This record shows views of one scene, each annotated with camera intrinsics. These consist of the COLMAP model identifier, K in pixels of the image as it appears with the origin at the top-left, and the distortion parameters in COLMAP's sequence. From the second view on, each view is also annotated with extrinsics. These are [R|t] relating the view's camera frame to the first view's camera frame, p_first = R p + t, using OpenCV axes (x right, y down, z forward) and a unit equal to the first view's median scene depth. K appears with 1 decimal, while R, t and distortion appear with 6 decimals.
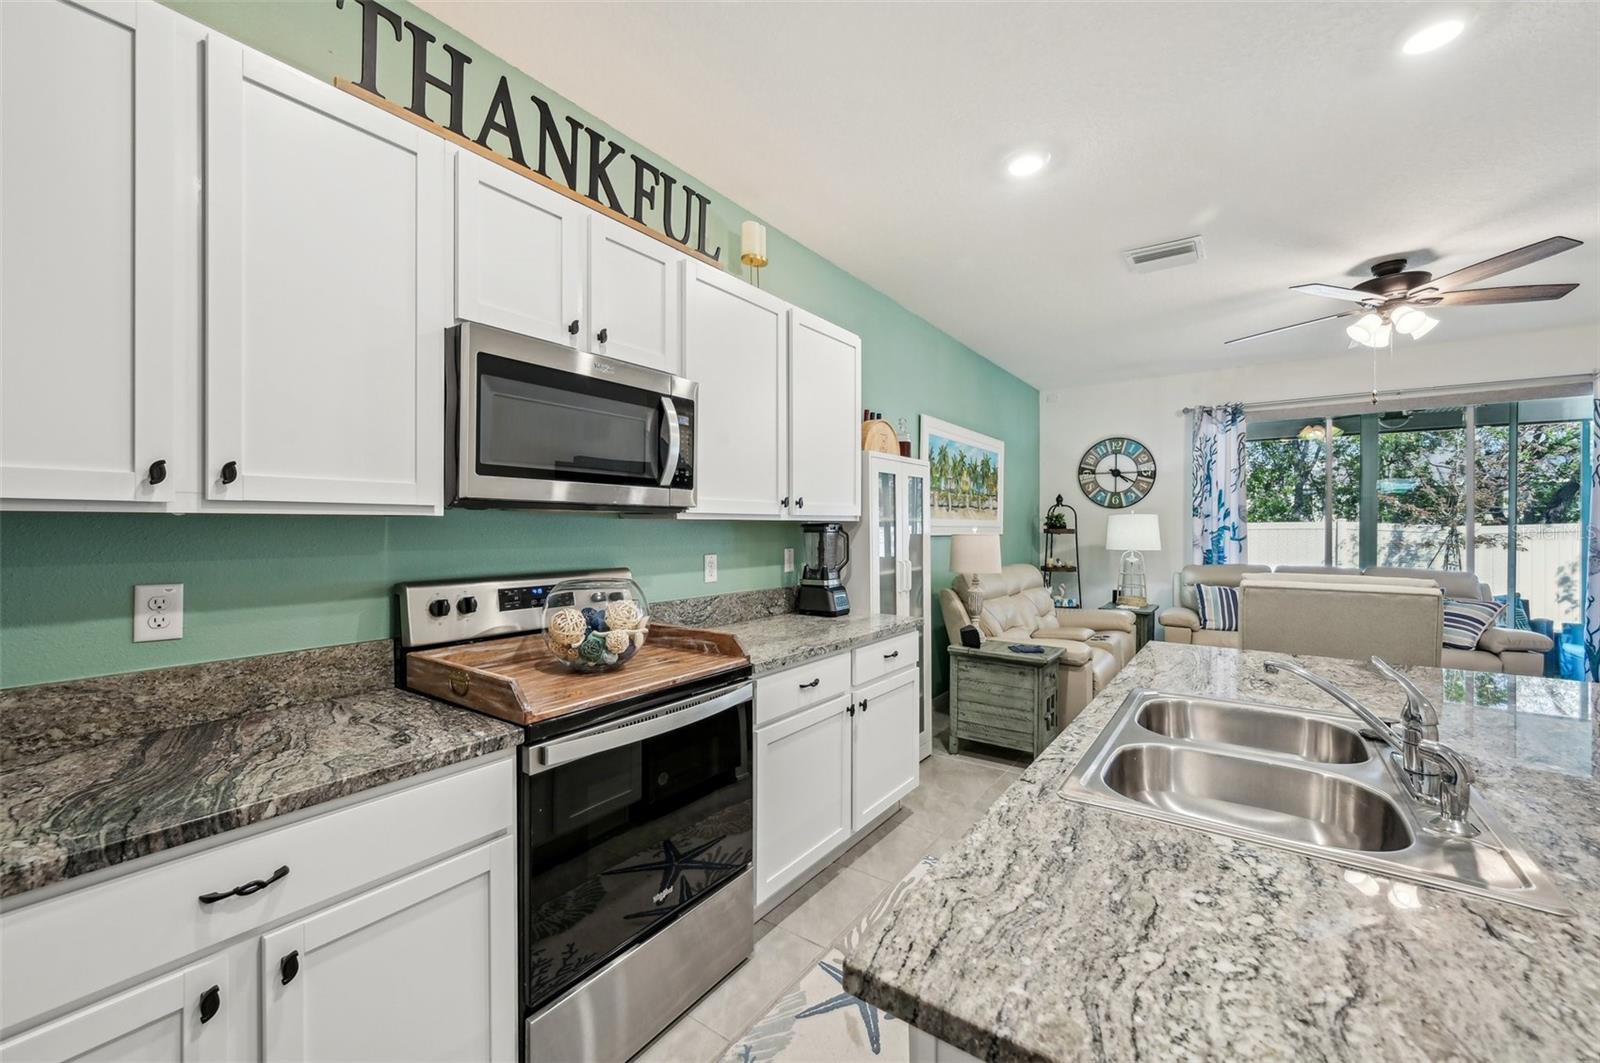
lens RADIAL K [[641.0, 0, 803.6], [0, 641.0, 529.4], [0, 0, 1]] dist [-0.000543, 0.000147]
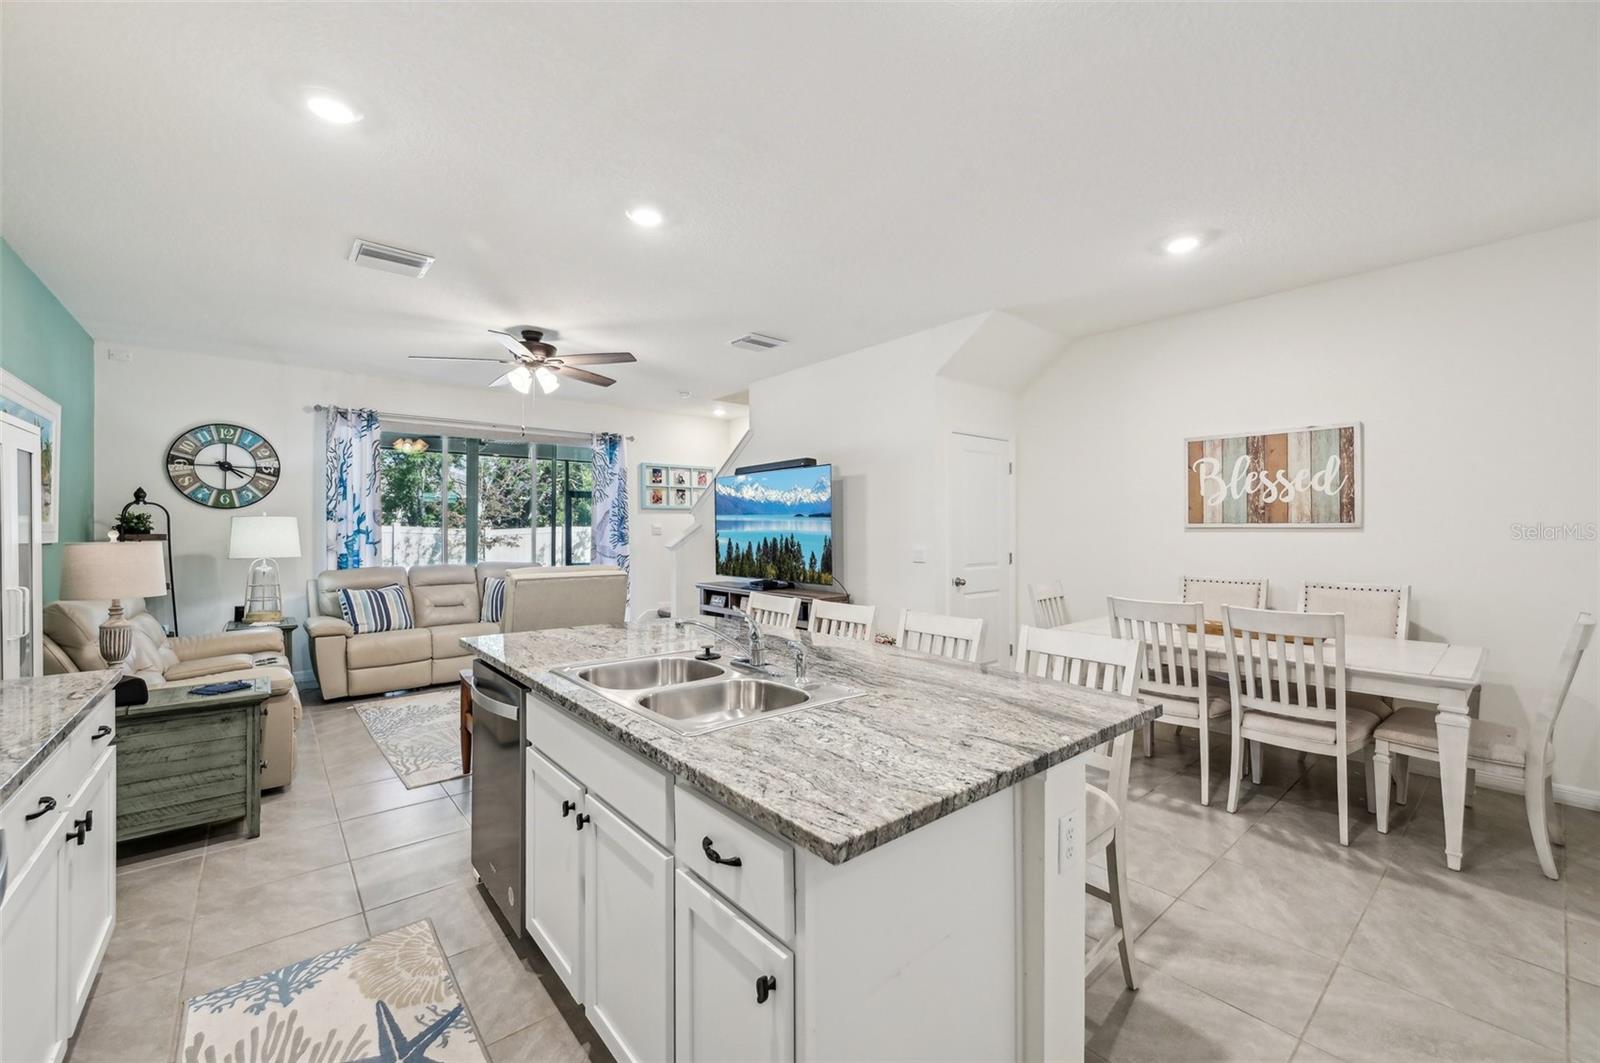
lens RADIAL K [[640.0, 0, 797.9], [0, 640.0, 528.3], [0, 0, 1]] dist [-0.001514, -0.000049]
pose [[0.254739, 0.001122, 0.967009, -0.263791], [0.006479, 0.999975, -0.002867, -0.000593], [-0.966988, 0.006995, 0.254725, 0.147888]]
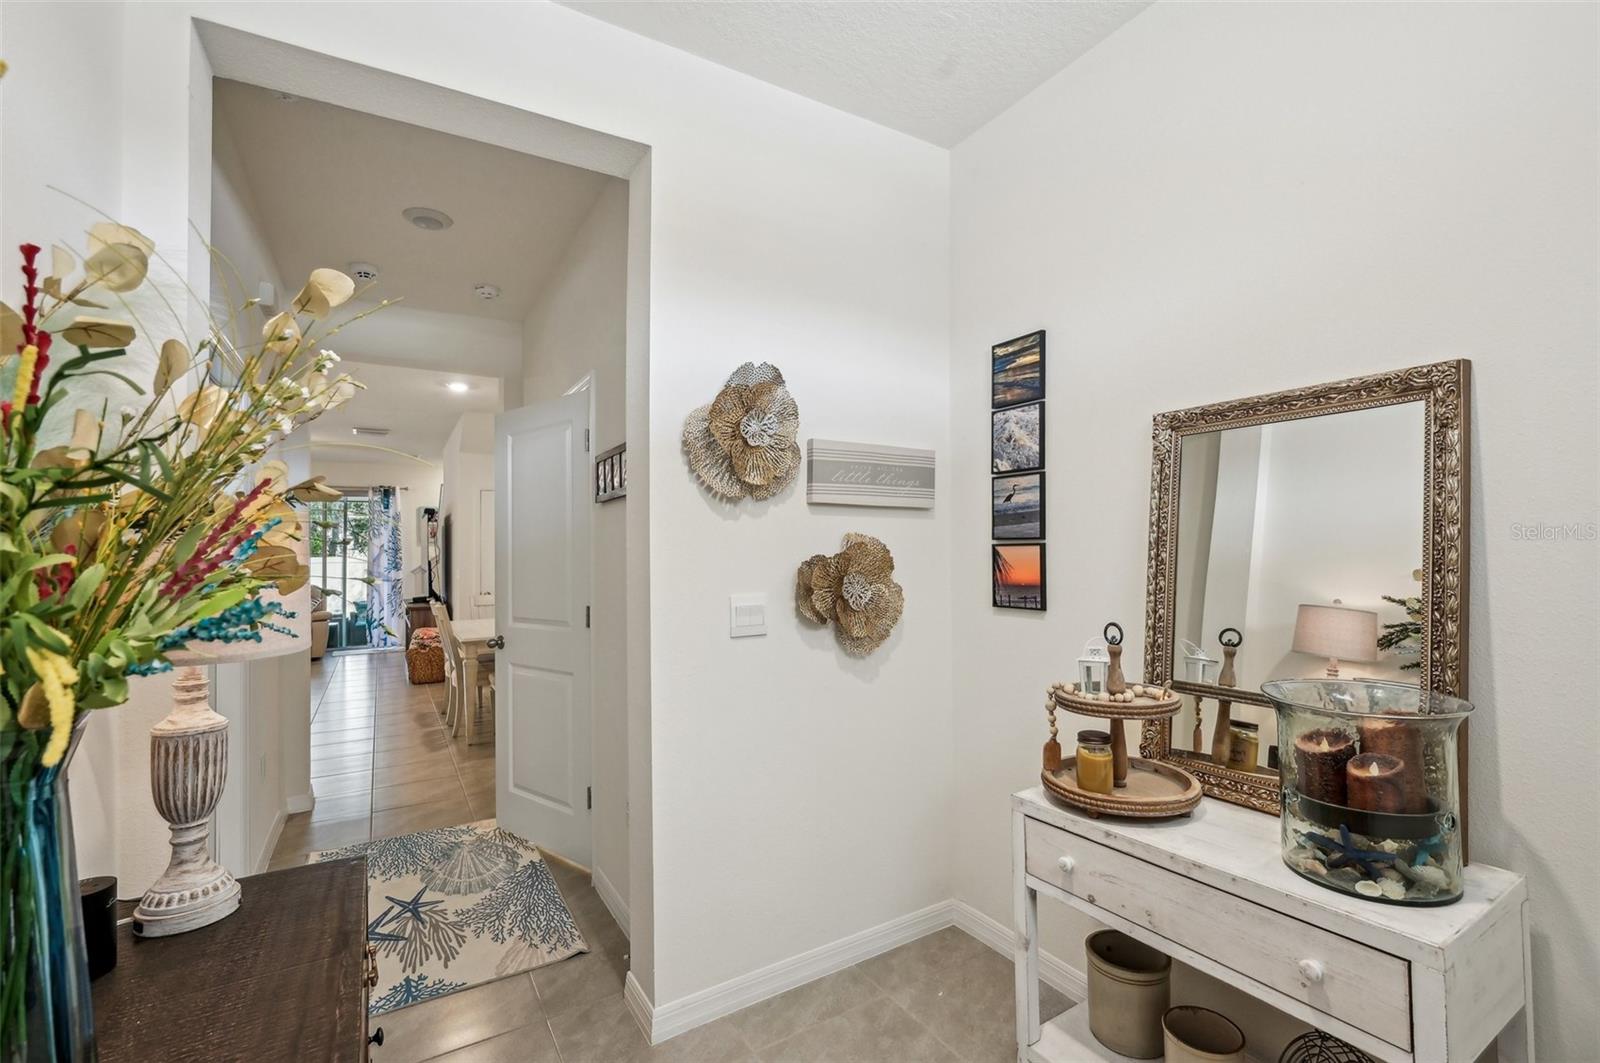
lens RADIAL K [[702.3, 0, 800.7], [0, 702.3, 536.8], [0, 0, 1]] dist [0.000037, 0.000065]
pose [[0.401971, 0.018445, 0.915466, -0.454034], [0.017264, 0.999467, -0.027717, 0.013500], [-0.915489, 0.026946, 0.401439, -1.807272]]
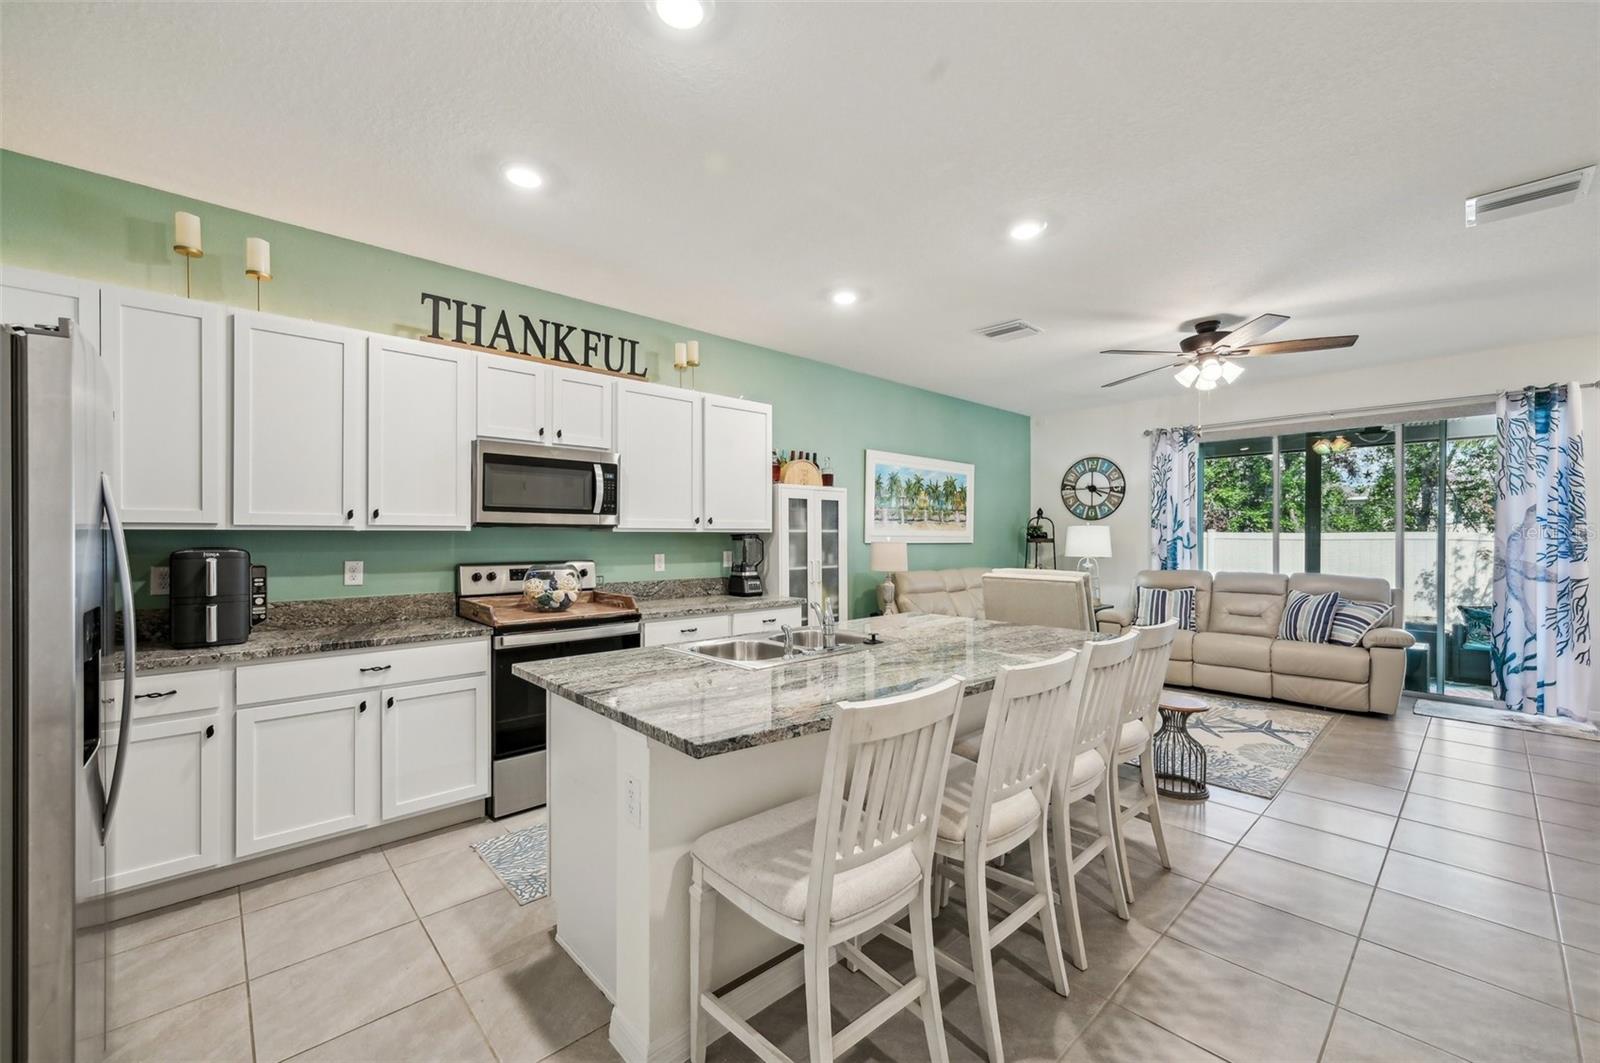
lens RADIAL K [[637.1, 0, 807.8], [0, 637.1, 537.2], [0, 0, 1]] dist [0.001869, 0.000405]
pose [[0.980094, 0.000860, -0.198531, 0.463927], [-0.001433, 0.999995, -0.002742, 0.001790], [0.198528, 0.002972, 0.980091, -0.408202]]
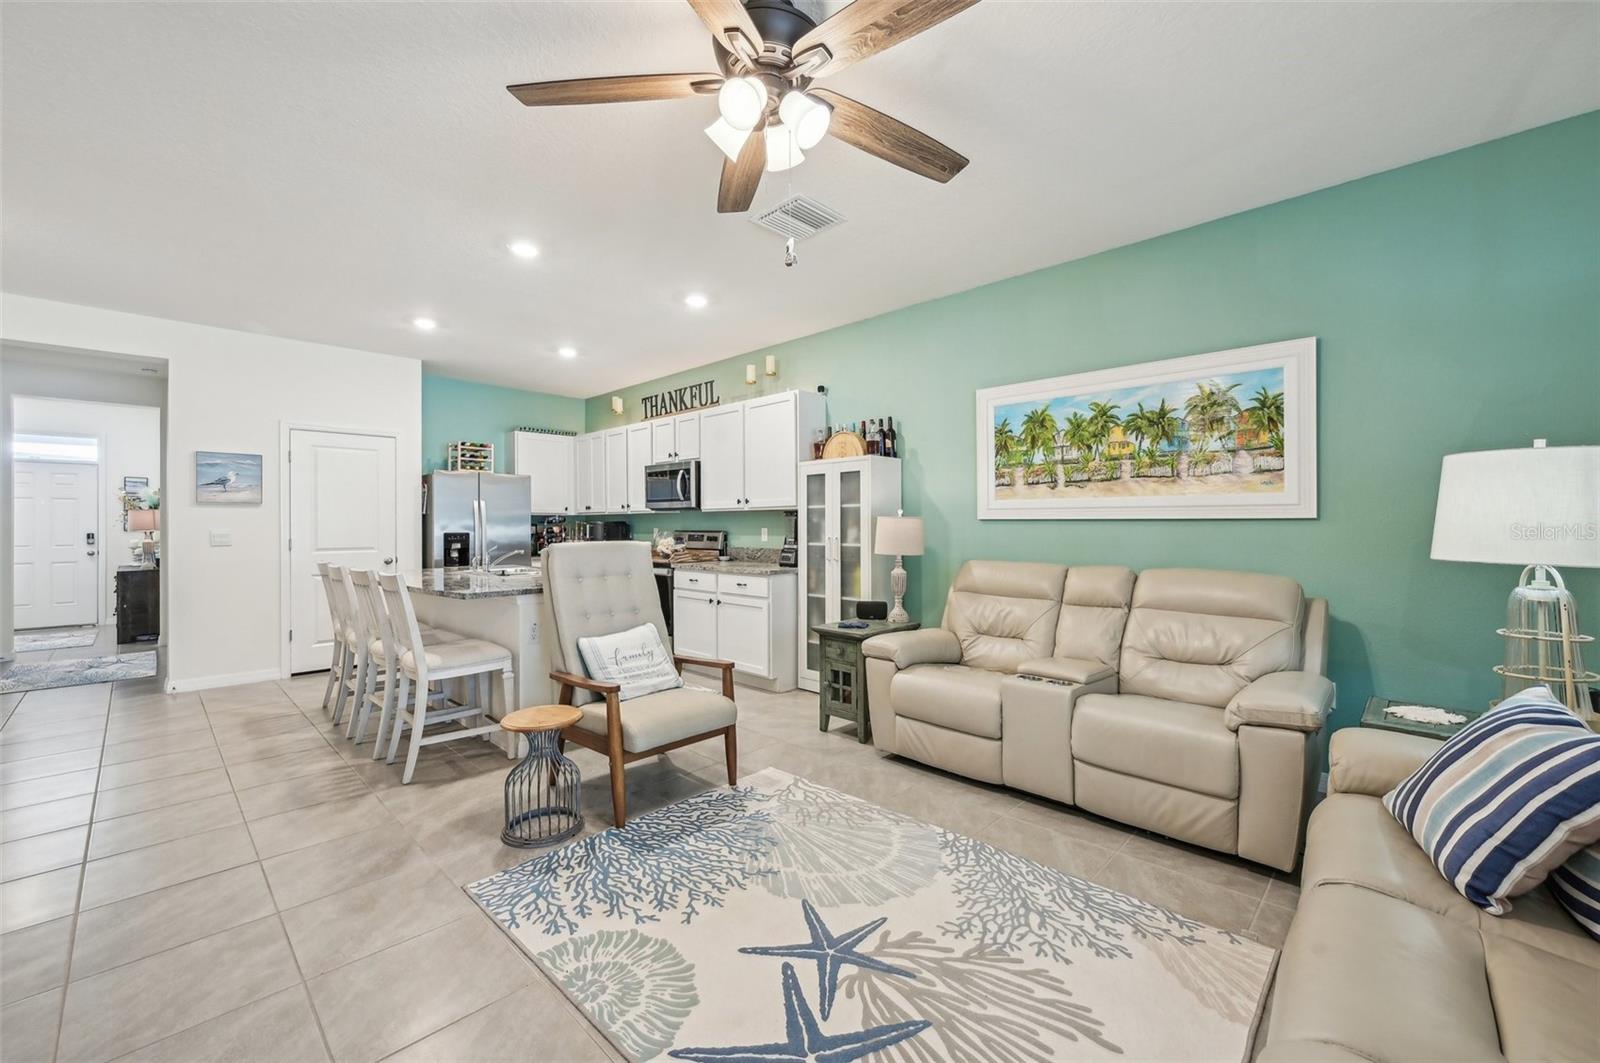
lens RADIAL K [[644.2, 0, 799.3], [0, 644.2, 524.7], [0, 0, 1]] dist [-0.002014, -0.000003]
pose [[-0.153292, -0.000578, -0.988181, 1.665298], [-0.002189, 0.999998, -0.000246, 0.026769], [0.988178, 0.002125, -0.153293, 1.271972]]
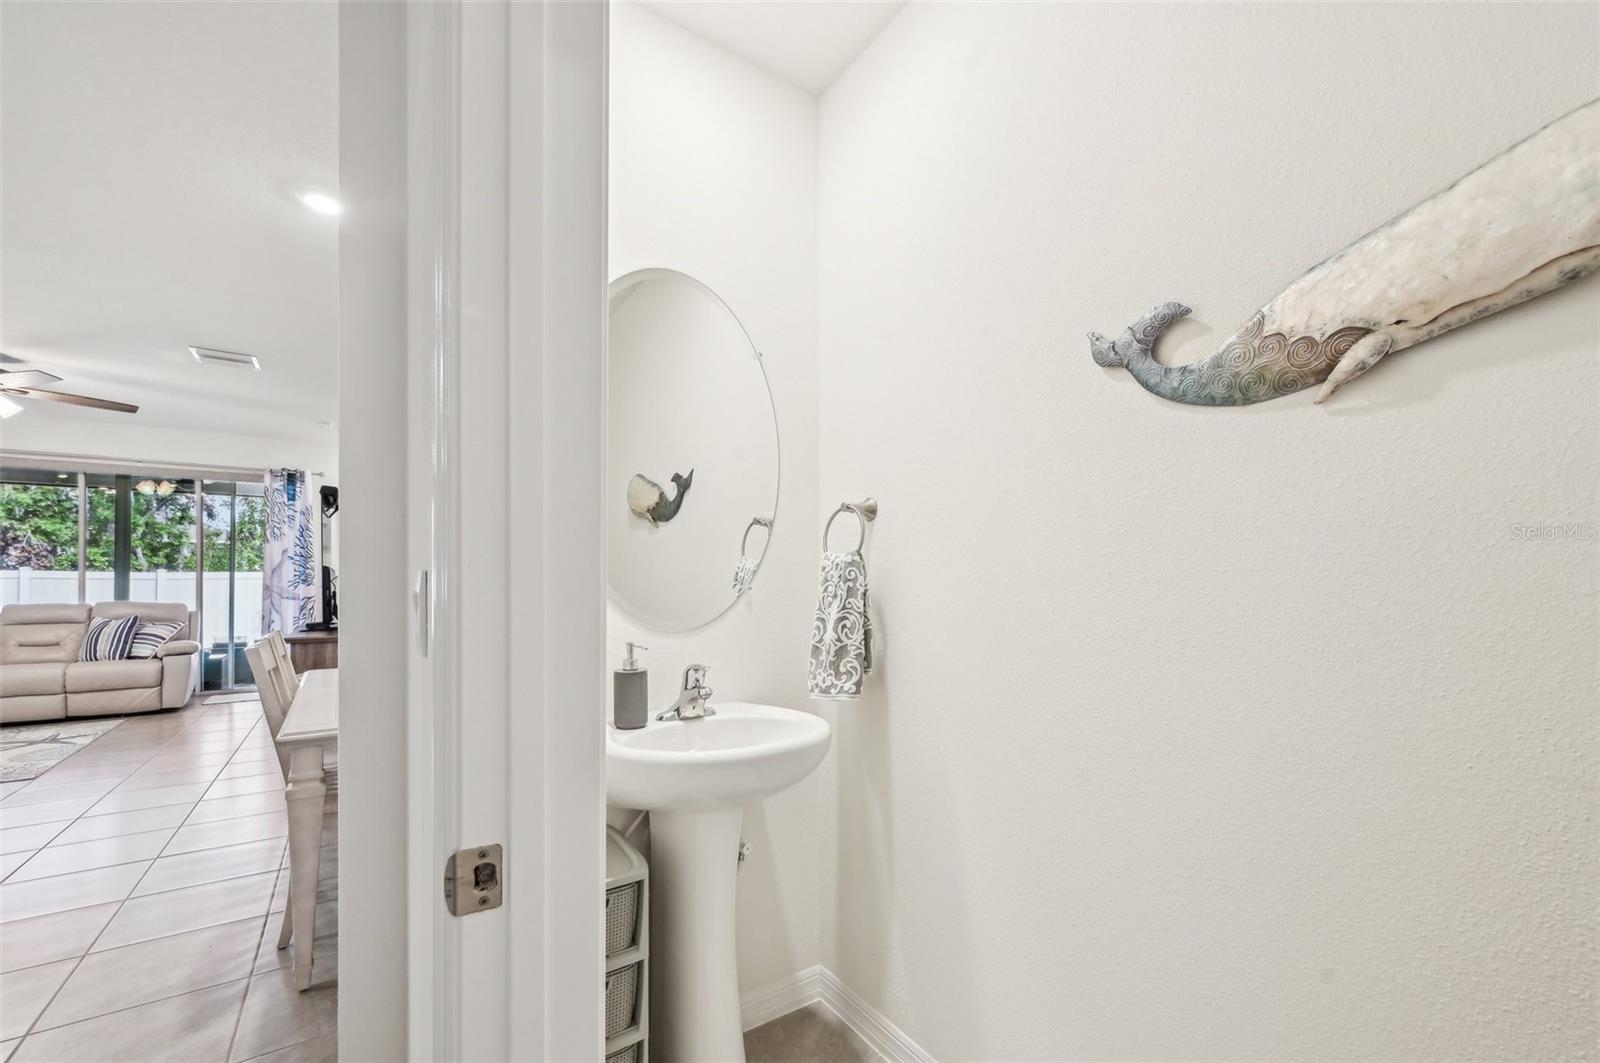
lens RADIAL K [[653.5, 0, 803.0], [0, 653.5, 577.0], [0, 0, 1]] dist [0.001926, 0.000343]
pose [[0.345741, 0.005194, 0.938316, 0.313805], [0.006401, 0.999948, -0.007893, 0.050486], [-0.938308, 0.008735, 0.345690, -1.099272]]
